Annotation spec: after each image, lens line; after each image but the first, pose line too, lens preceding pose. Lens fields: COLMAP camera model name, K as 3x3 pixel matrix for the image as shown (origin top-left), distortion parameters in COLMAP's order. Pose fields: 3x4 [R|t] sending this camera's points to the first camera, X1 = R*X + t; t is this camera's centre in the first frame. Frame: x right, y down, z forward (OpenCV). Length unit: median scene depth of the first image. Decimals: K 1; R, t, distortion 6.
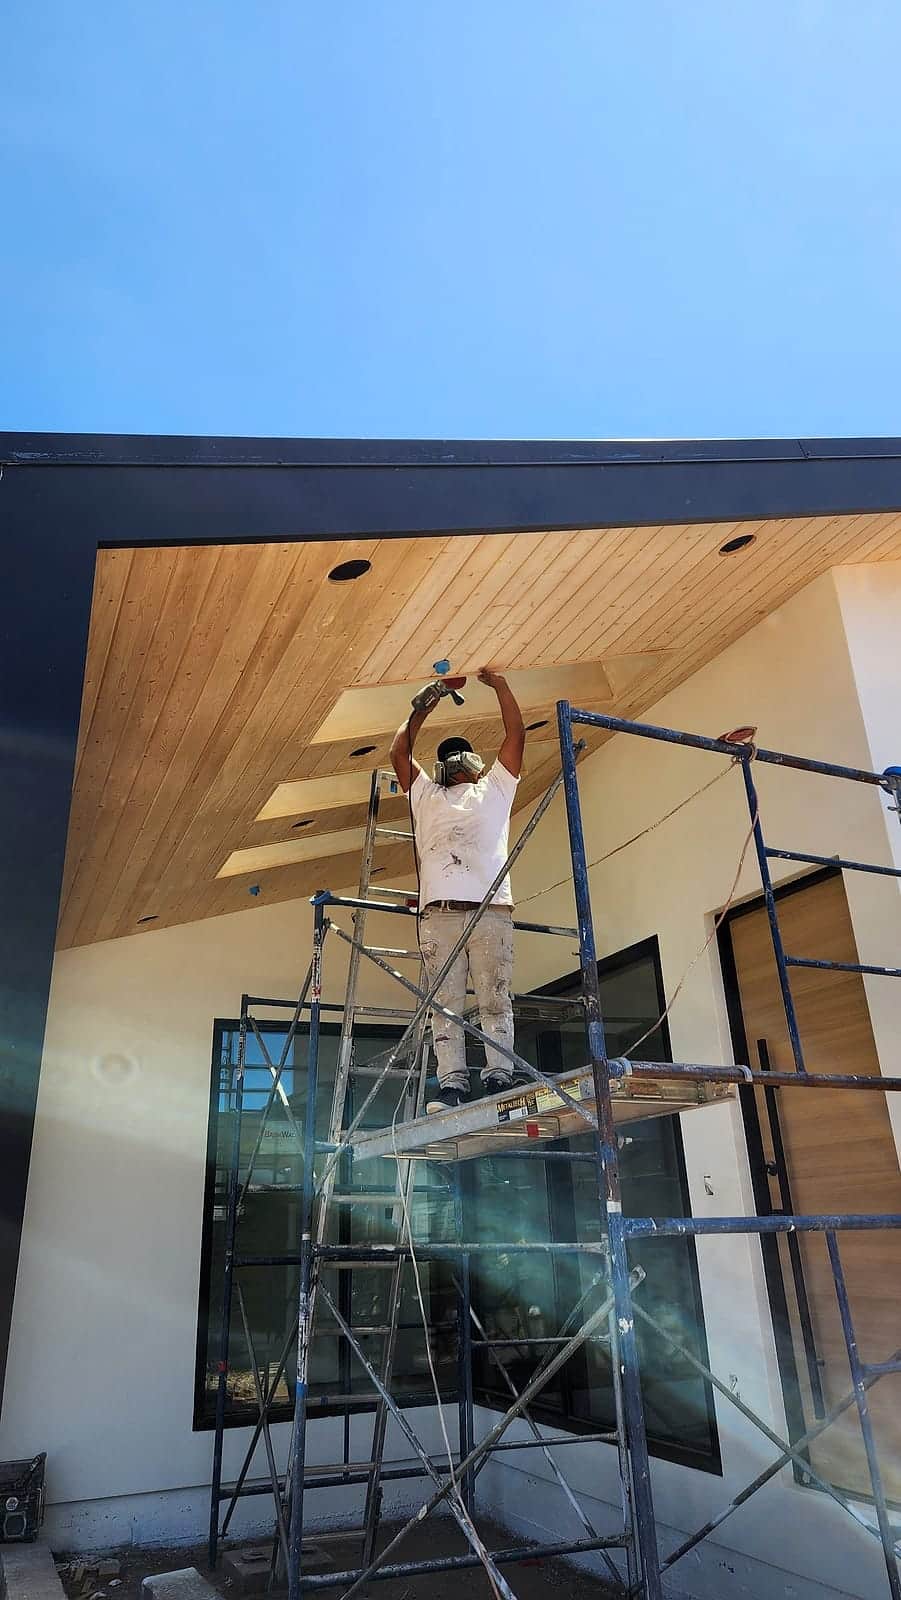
lens RADIAL K [[1025.6, 0, 447.4], [0, 1025.6, 795.5], [0, 0, 1]] dist [0.078682, -0.061938]
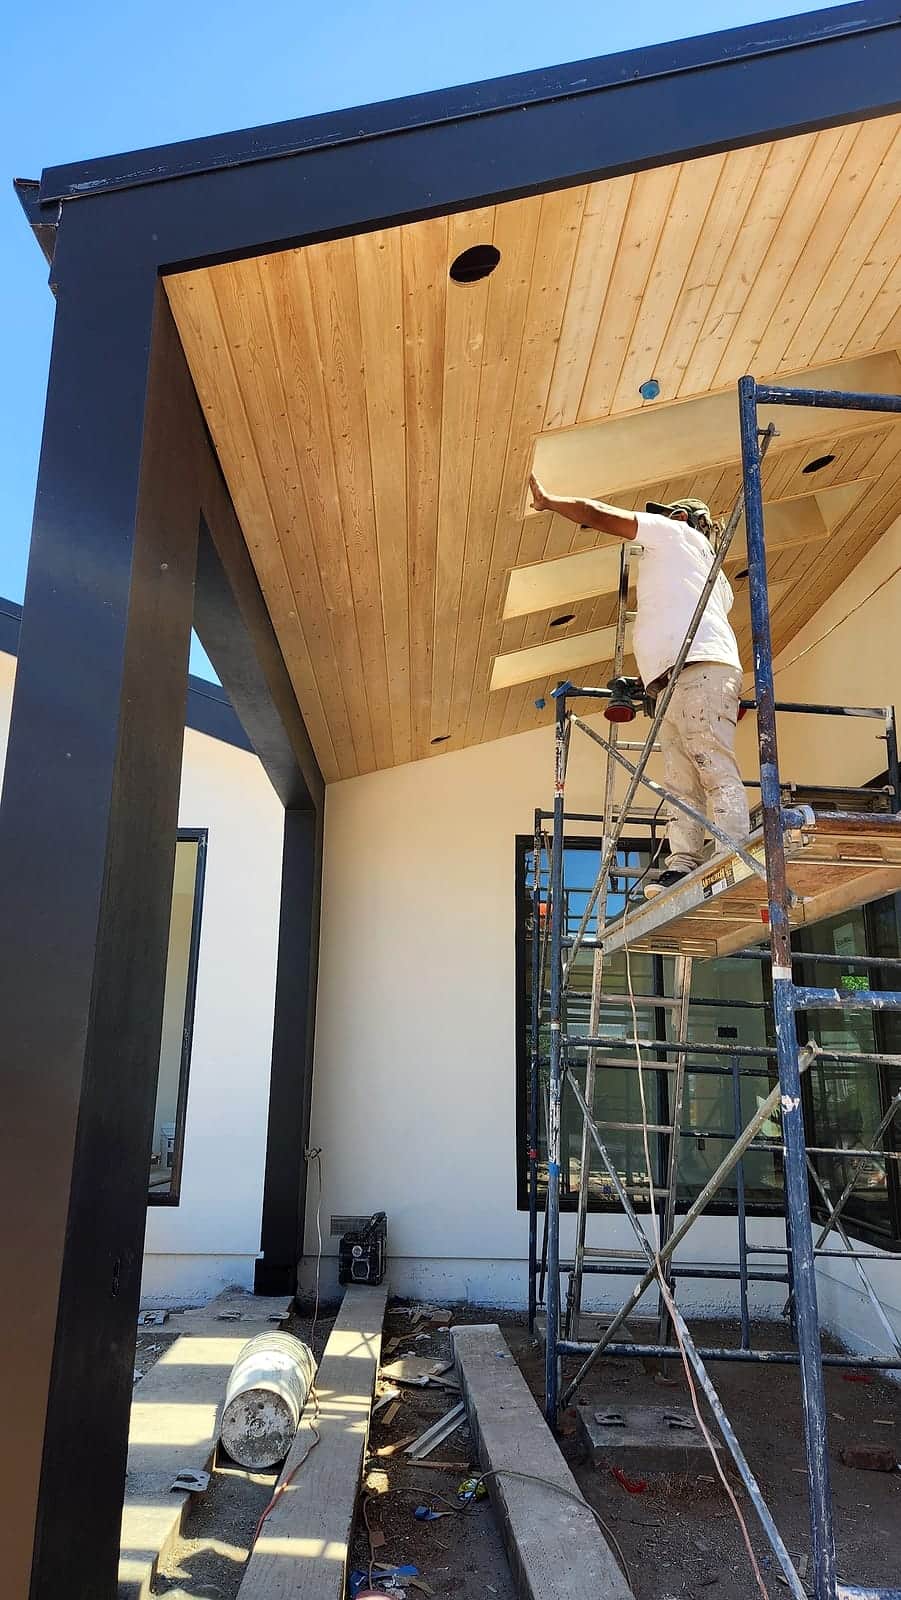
lens RADIAL K [[1033.2, 0, 450.5], [0, 1033.2, 800.0], [0, 0, 1]] dist [0.105371, -0.094326]
pose [[0.930926, -0.041714, -0.362819, 0.141387], [0.095249, 0.986805, 0.130937, 0.078095], [0.352569, -0.156451, 0.922615, 0.096582]]
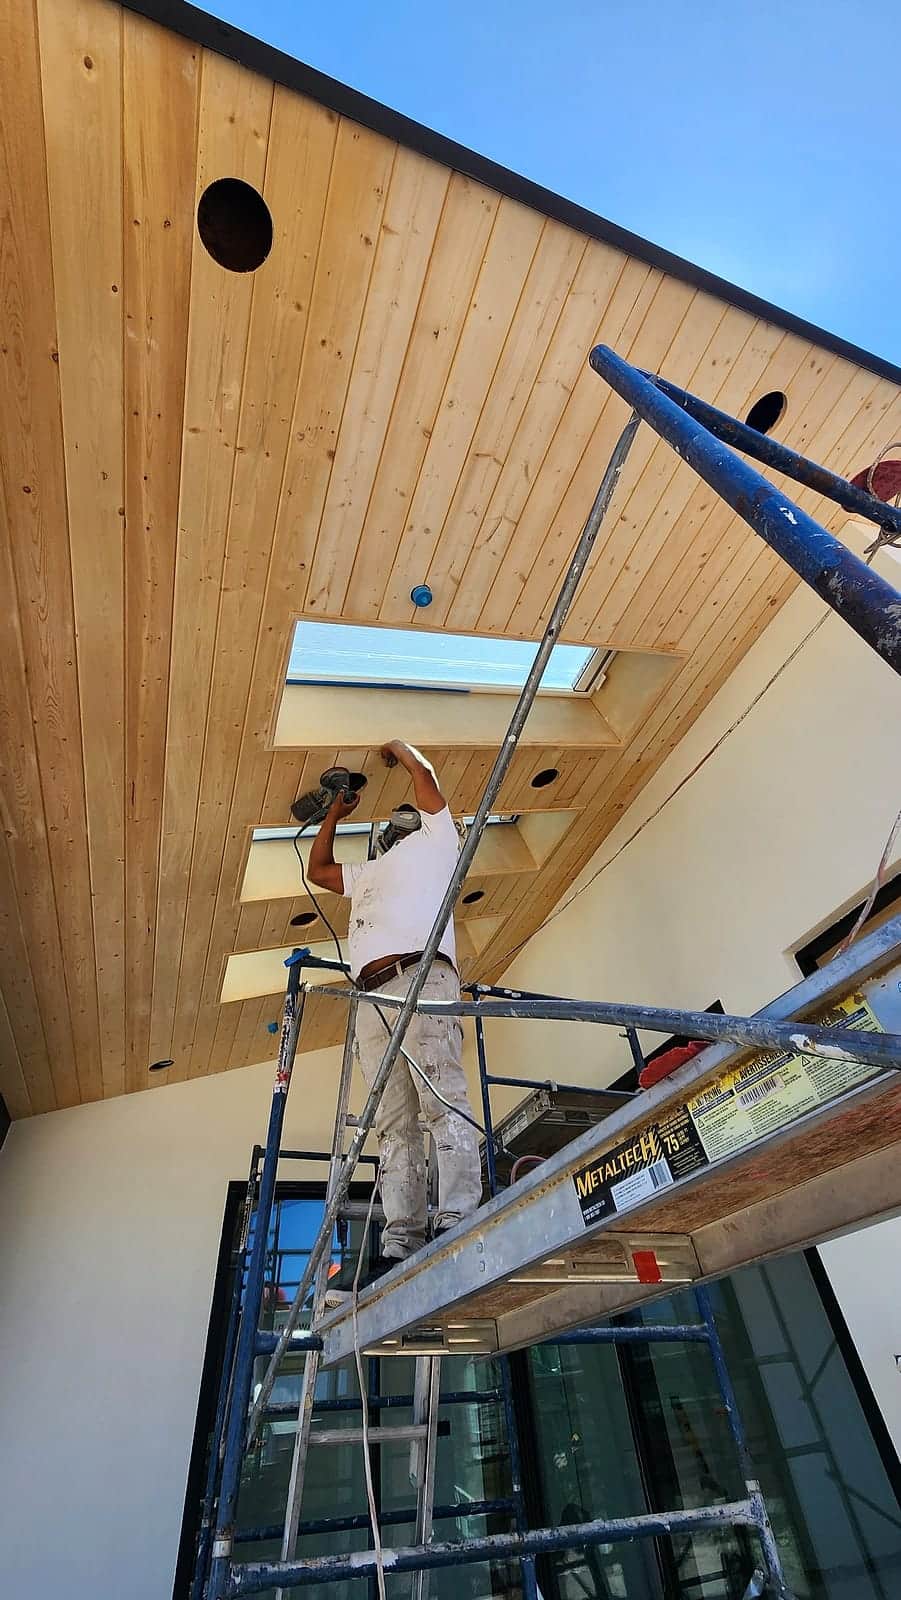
lens RADIAL K [[656.5, 0, 454.0], [0, 656.5, 797.4], [0, 0, 1]] dist [0.001361, 0.000173]
pose [[0.997051, -0.076017, -0.010499, 0.013131], [0.067368, 0.932592, -0.354589, 0.203818], [0.036746, 0.352836, 0.934963, 0.580955]]
